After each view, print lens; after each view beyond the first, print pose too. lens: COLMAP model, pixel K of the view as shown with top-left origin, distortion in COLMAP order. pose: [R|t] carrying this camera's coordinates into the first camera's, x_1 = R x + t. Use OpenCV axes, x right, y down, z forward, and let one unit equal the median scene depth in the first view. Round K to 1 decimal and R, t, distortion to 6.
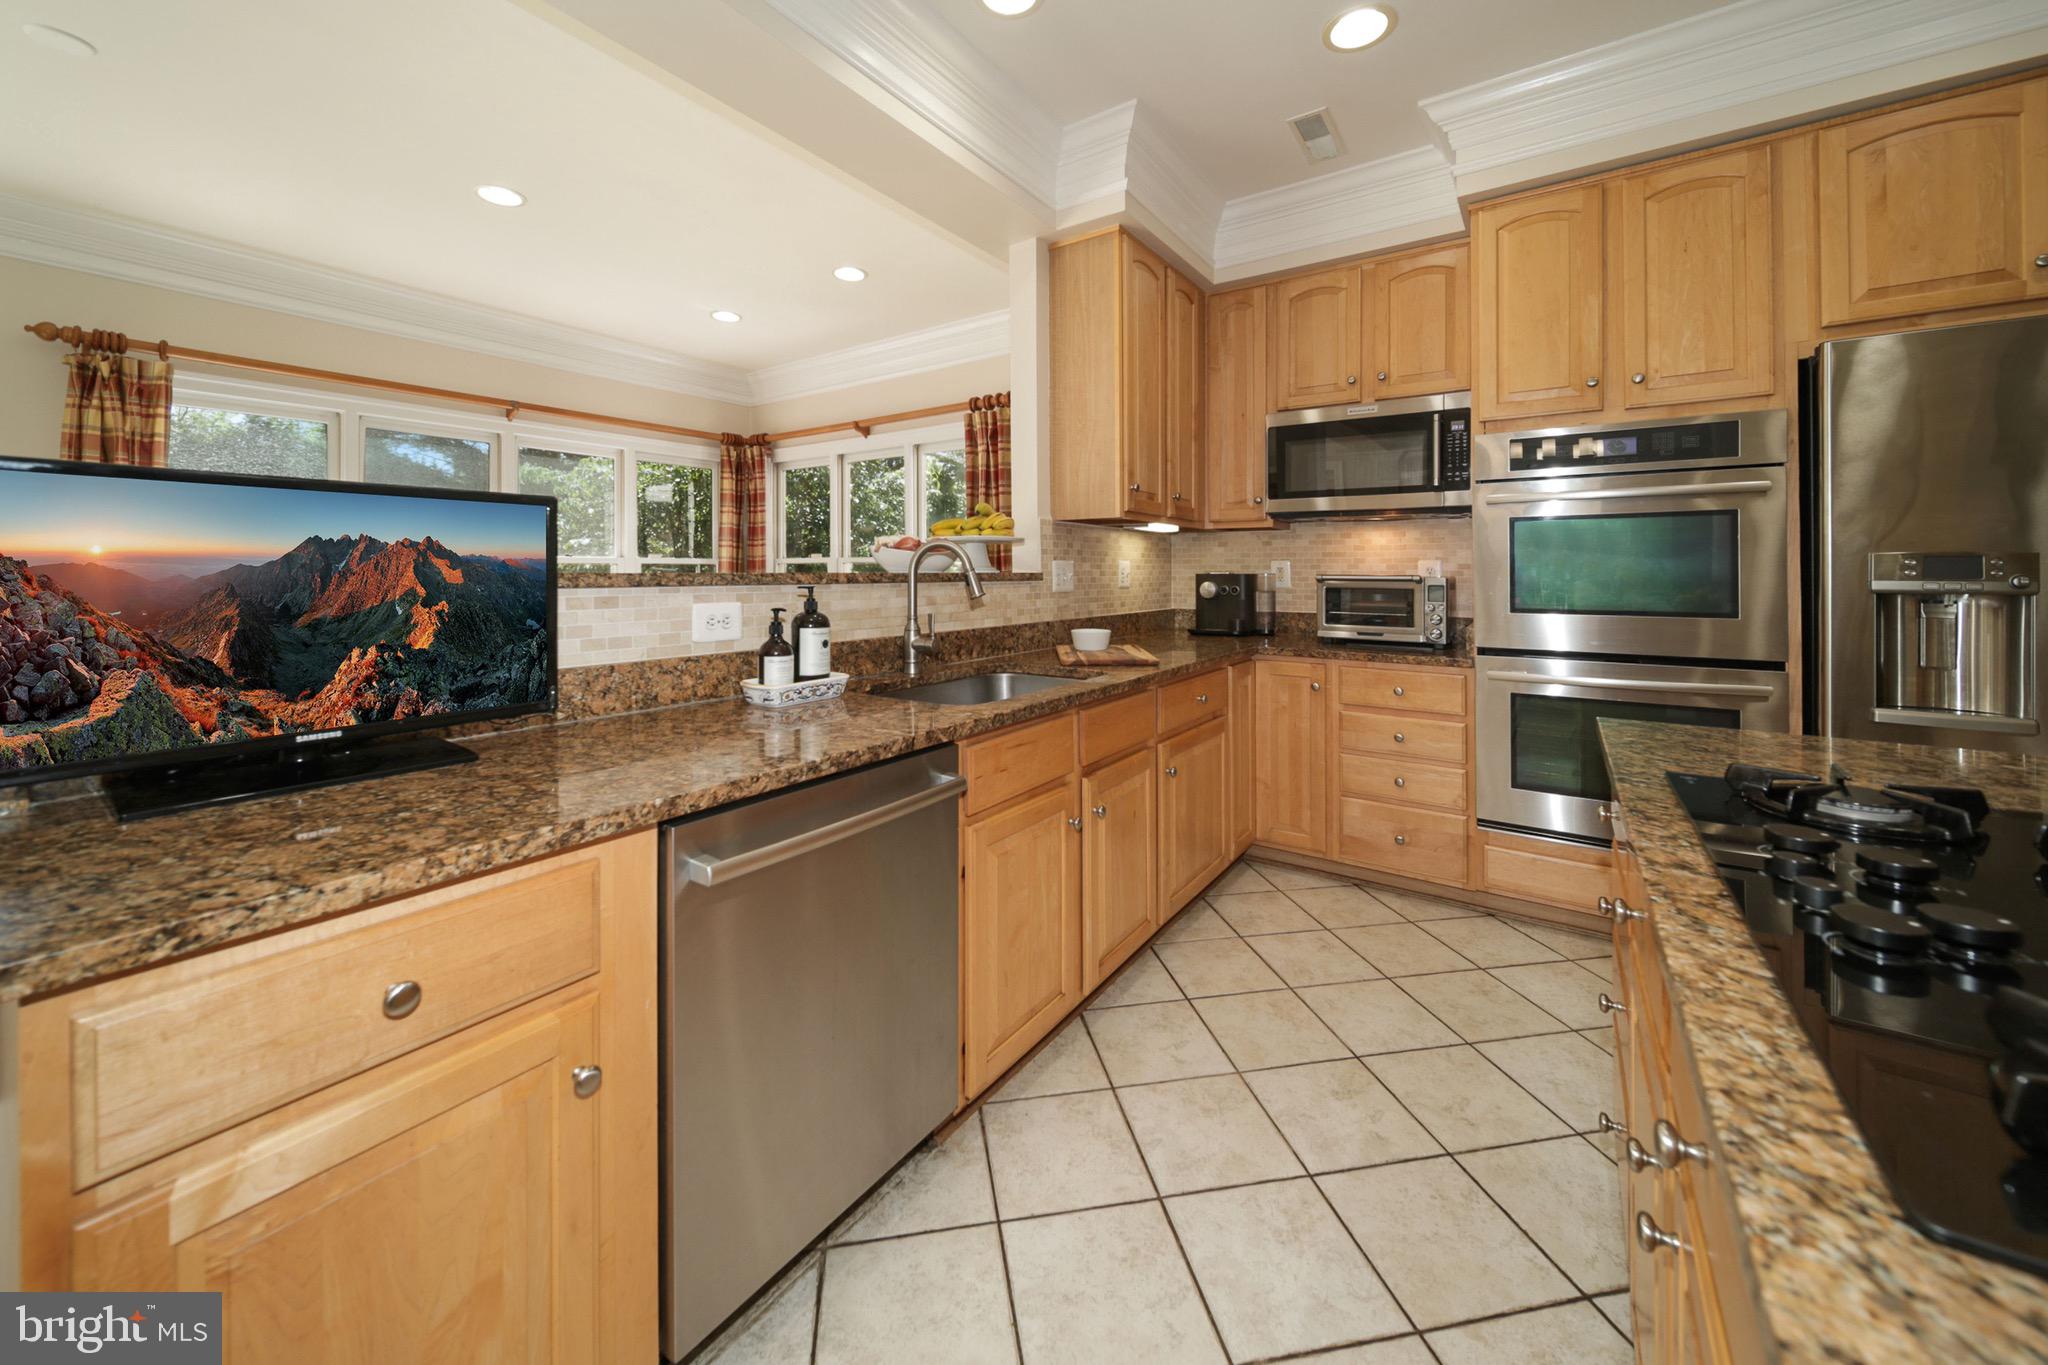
lens RADIAL K [[769.1, 0, 1022.4], [0, 769.1, 571.4], [0, 0, 1]] dist [-0.001058, -0.000313]
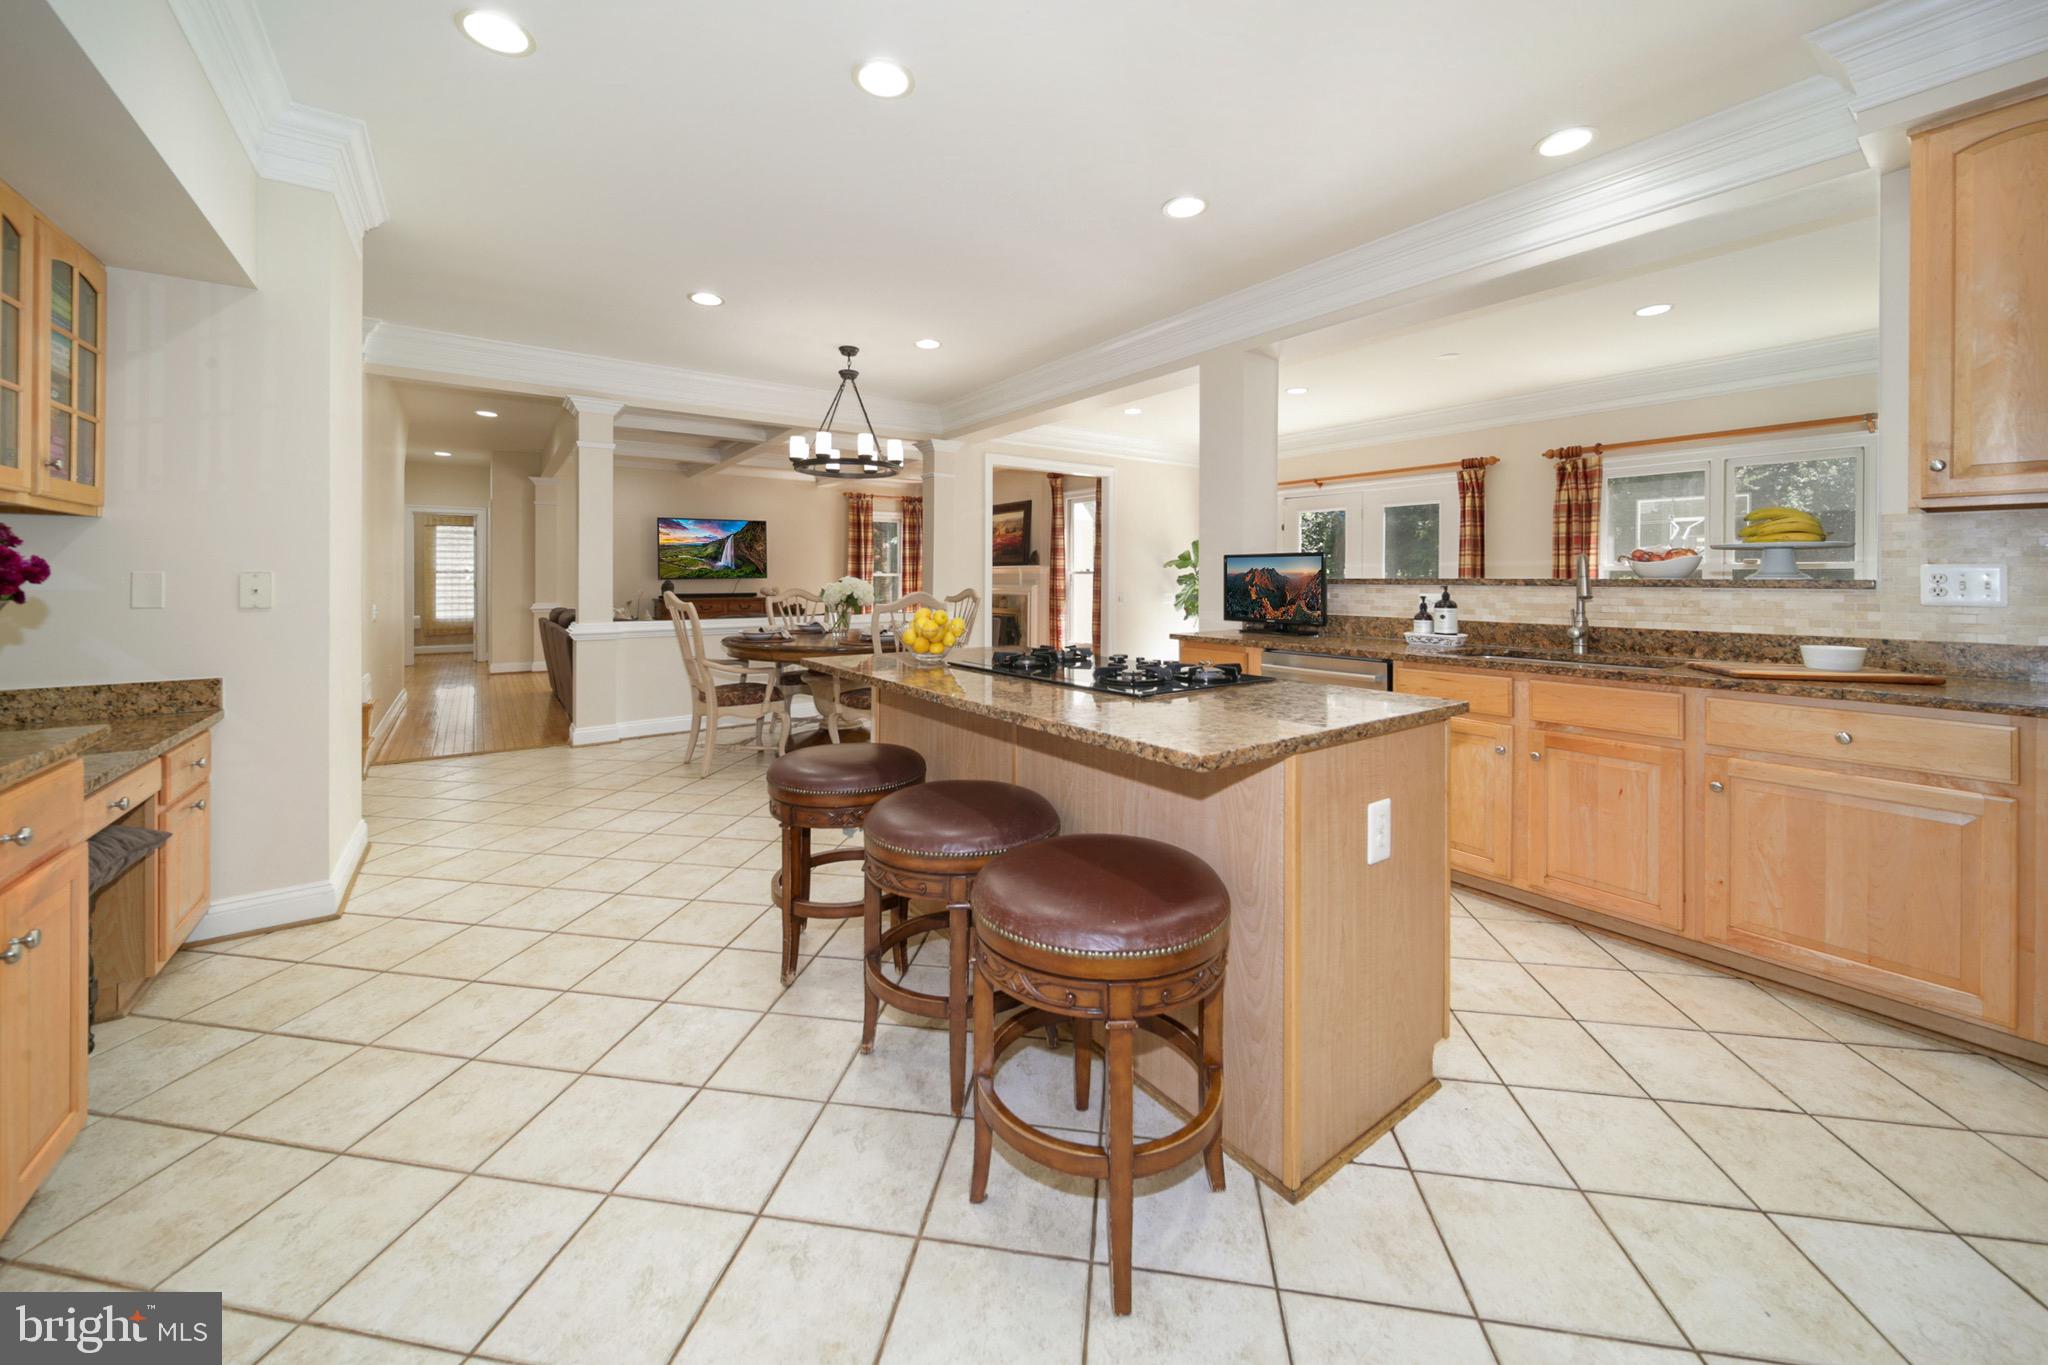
lens RADIAL K [[769.1, 0, 1022.4], [0, 769.1, 571.4], [0, 0, 1]] dist [-0.001058, -0.000313]
pose [[-0.321199, -0.005331, -0.946997, 1.104309], [0.000493, 0.999983, -0.005796, -0.003358], [0.947012, -0.002329, -0.321190, 0.387501]]
